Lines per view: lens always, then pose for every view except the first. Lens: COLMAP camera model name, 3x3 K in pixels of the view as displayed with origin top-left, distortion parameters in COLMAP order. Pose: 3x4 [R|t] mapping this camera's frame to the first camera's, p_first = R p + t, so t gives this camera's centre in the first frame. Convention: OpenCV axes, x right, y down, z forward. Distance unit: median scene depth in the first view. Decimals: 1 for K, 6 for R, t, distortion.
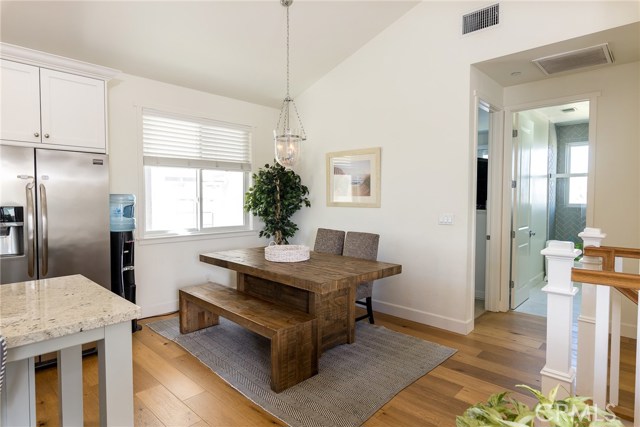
lens RADIAL K [[351.0, 0, 320.0], [0, 351.0, 213.5], [0, 0, 1]] dist [0.000215, 0.000035]
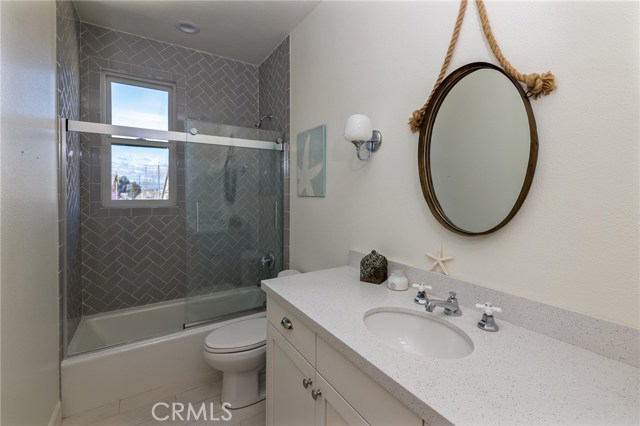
lens RADIAL K [[281.4, 0, 323.8], [0, 281.4, 200.8], [0, 0, 1]] dist [-0.003308, -0.000654]
pose [[0.262867, -0.006615, 0.964810, 0.419995], [0.036229, 0.999339, -0.003019, -0.016121], [-0.964152, 0.035748, 0.262932, 0.623986]]
